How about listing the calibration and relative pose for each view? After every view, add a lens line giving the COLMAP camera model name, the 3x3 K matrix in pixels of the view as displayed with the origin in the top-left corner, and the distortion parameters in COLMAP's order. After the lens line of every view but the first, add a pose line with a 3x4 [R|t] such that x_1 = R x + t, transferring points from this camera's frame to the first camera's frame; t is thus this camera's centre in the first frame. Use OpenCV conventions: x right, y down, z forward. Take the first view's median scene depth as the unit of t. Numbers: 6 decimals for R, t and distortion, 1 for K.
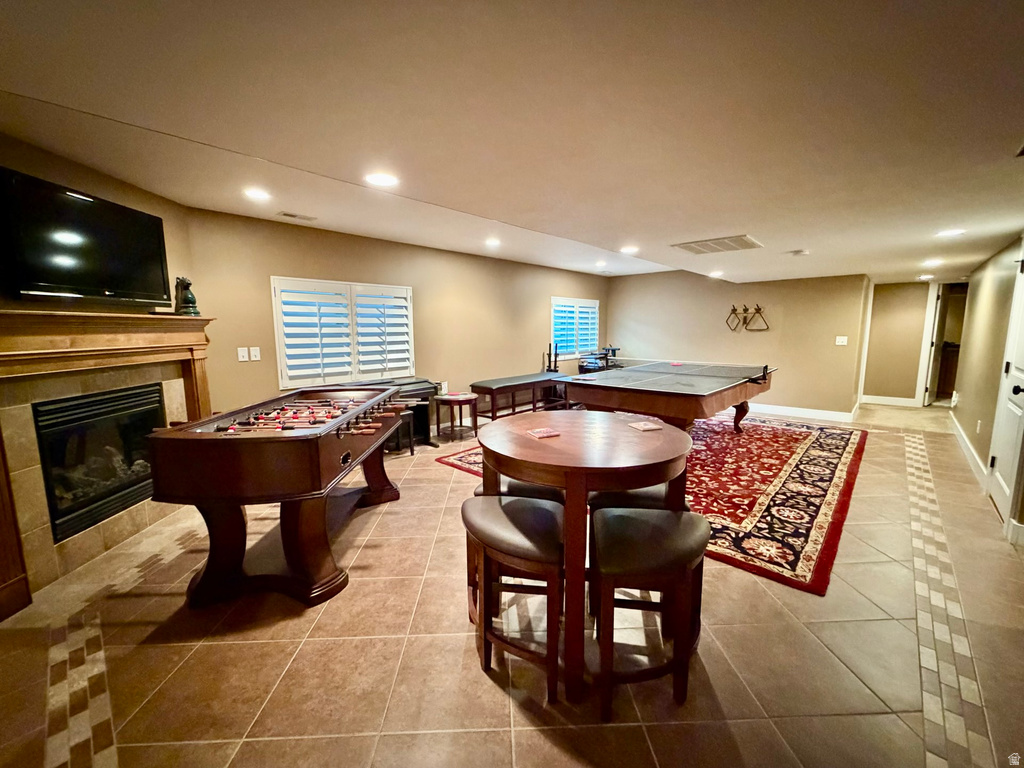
lens RADIAL K [[405.8, 0, 513.0], [0, 405.8, 380.9], [0, 0, 1]] dist [0.000654, 0.000165]
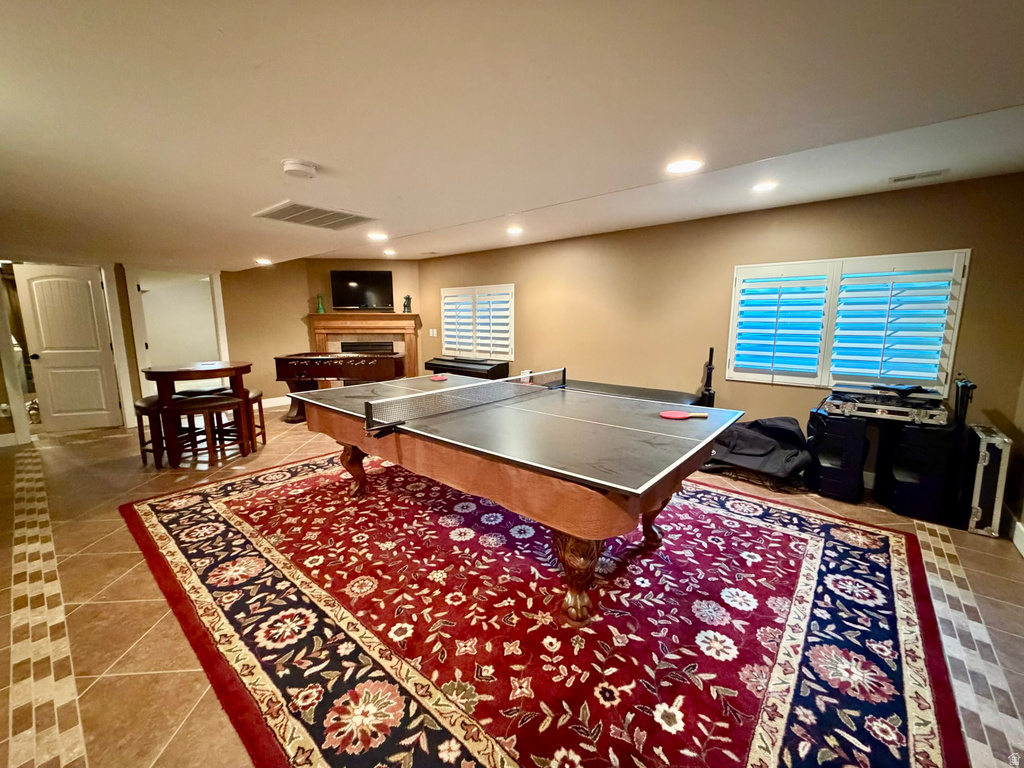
lens RADIAL K [[405.8, 0, 513.3], [0, 405.8, 381.1], [0, 0, 1]] dist [0.000654, 0.000165]
pose [[0.061555, 0.163645, -0.984597, 1.340522], [-0.129108, 0.979485, 0.154724, -0.199984], [0.989718, 0.117595, 0.081420, 1.348106]]
